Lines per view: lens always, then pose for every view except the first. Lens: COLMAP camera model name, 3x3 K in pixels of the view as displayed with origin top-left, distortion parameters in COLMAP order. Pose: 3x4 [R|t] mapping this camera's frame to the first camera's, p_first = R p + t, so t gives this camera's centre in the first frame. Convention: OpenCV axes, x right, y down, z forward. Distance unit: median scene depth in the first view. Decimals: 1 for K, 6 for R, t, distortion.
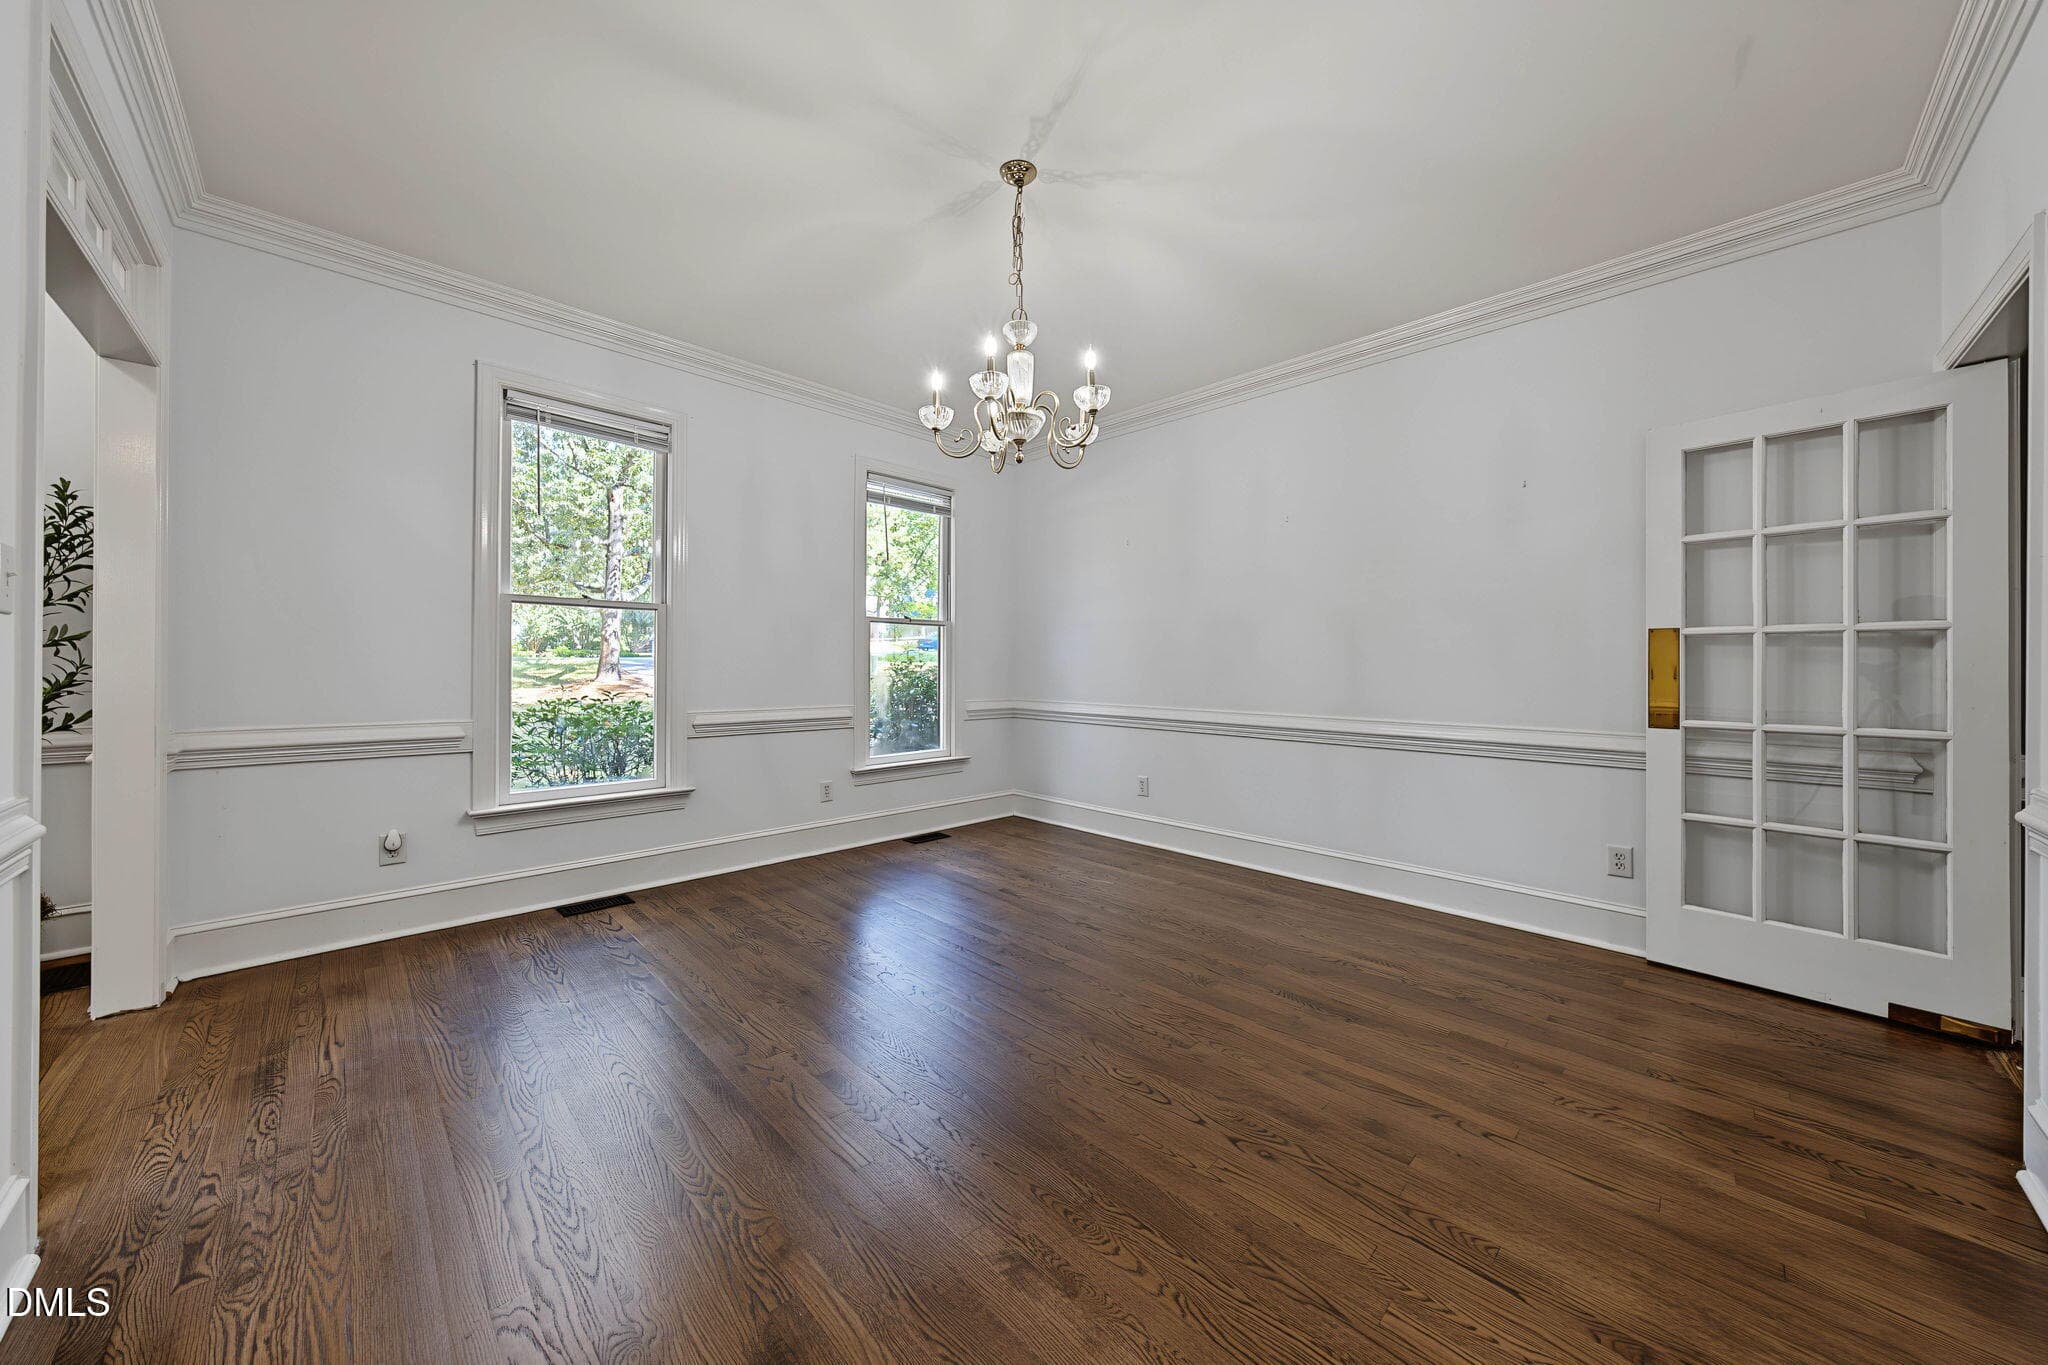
lens RADIAL K [[700.9, 0, 1015.1], [0, 700.9, 669.0], [0, 0, 1]] dist [-0.000878, -0.000202]
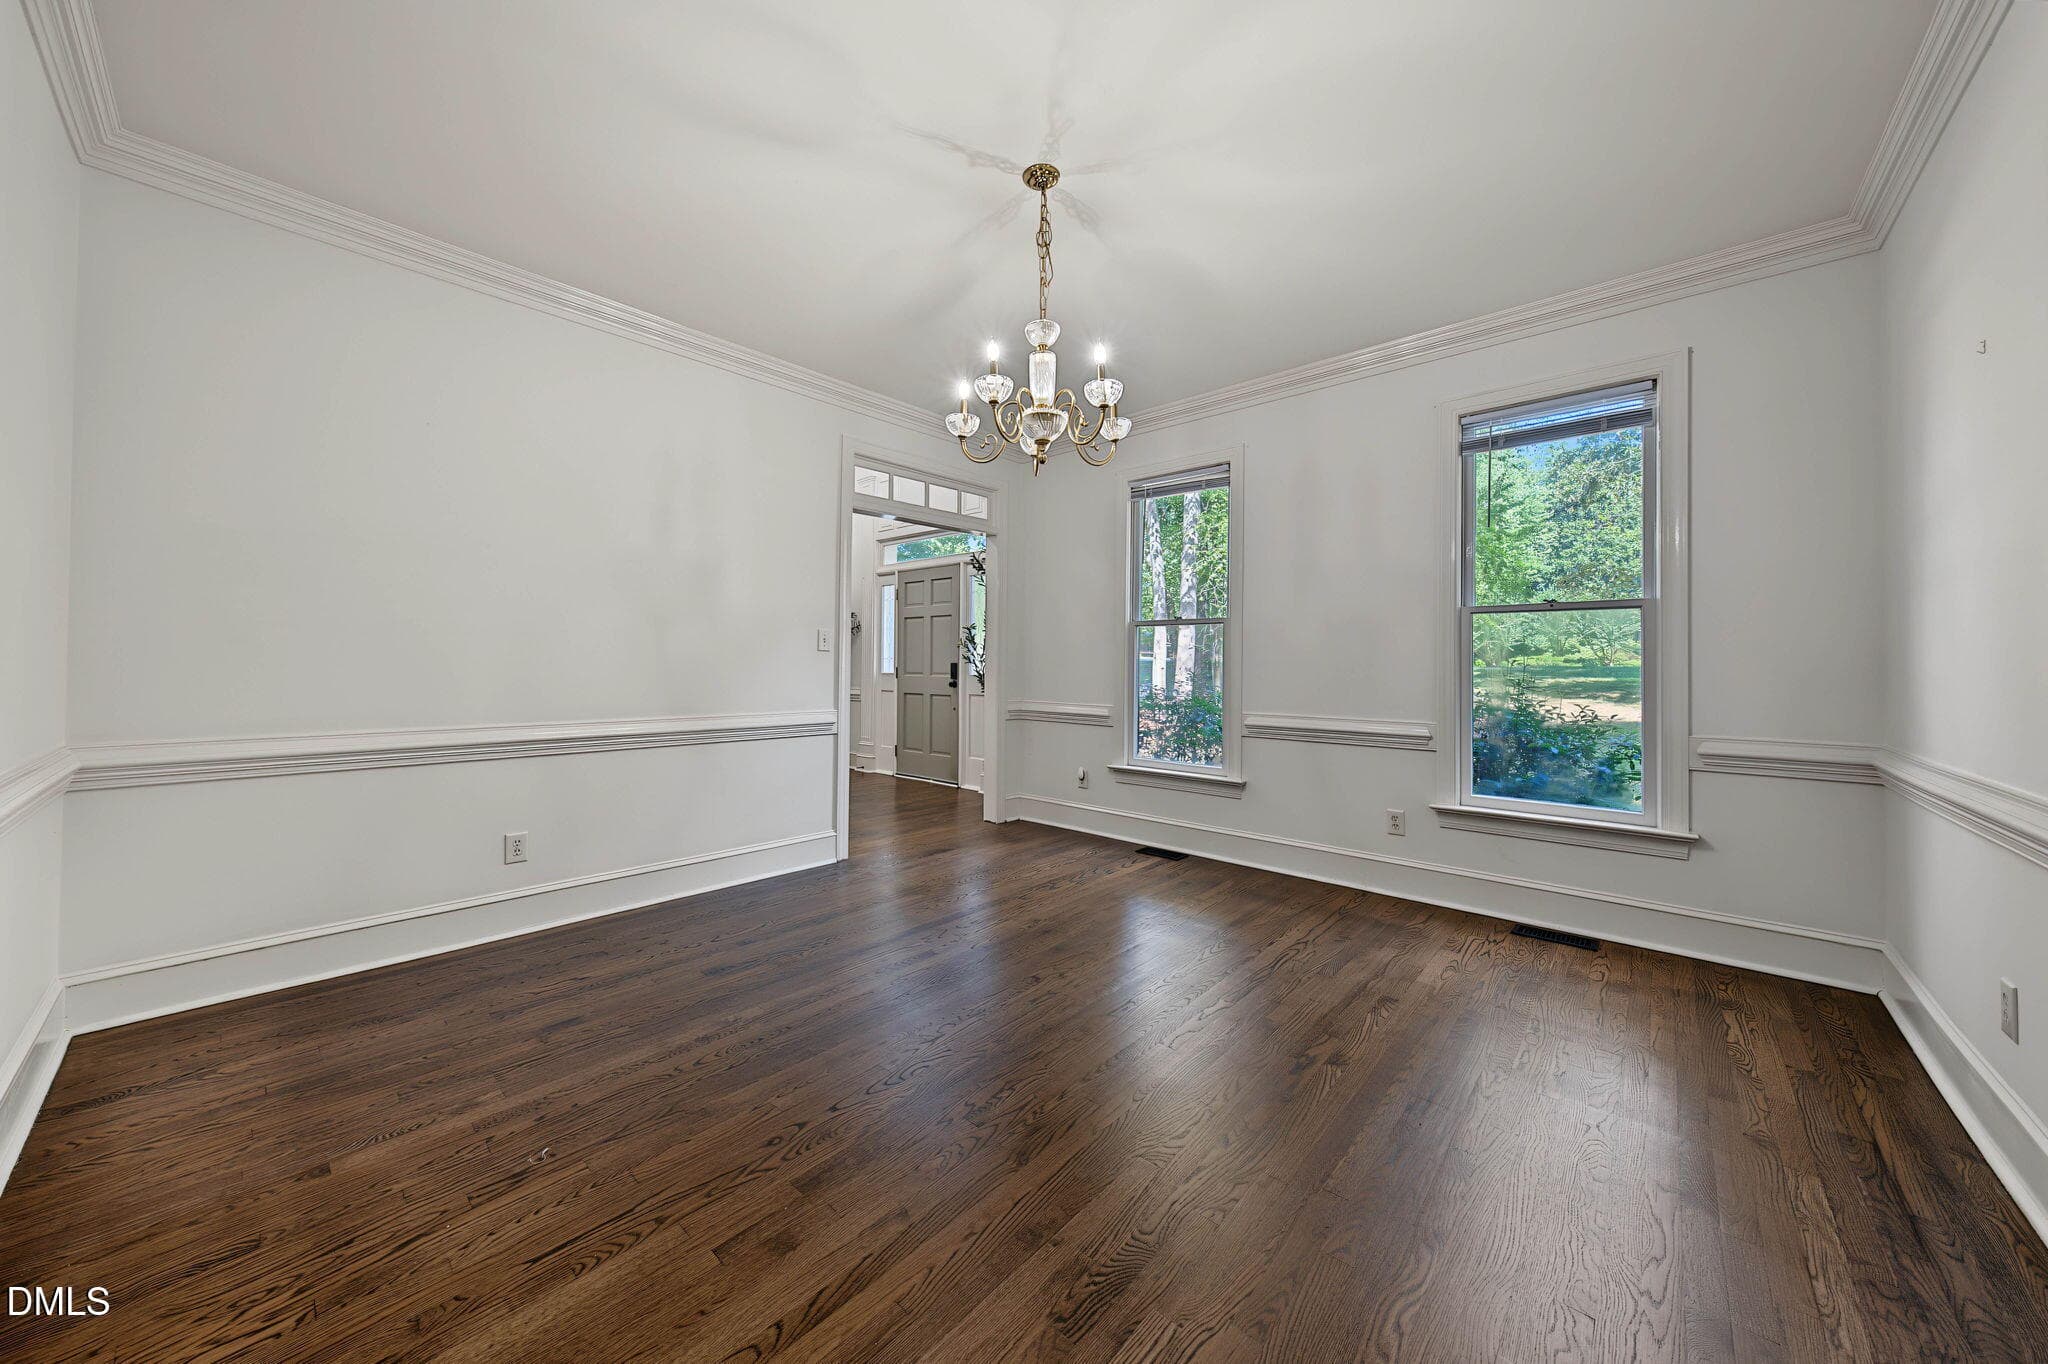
lens RADIAL K [[700.9, 0, 1015.3], [0, 700.9, 669.8], [0, 0, 1]] dist [-0.000878, -0.000202]
pose [[0.060938, -0.002300, -0.998139, 0.692854], [-0.009143, 0.999954, -0.002862, -0.001483], [0.998100, 0.009301, 0.060914, 0.630203]]
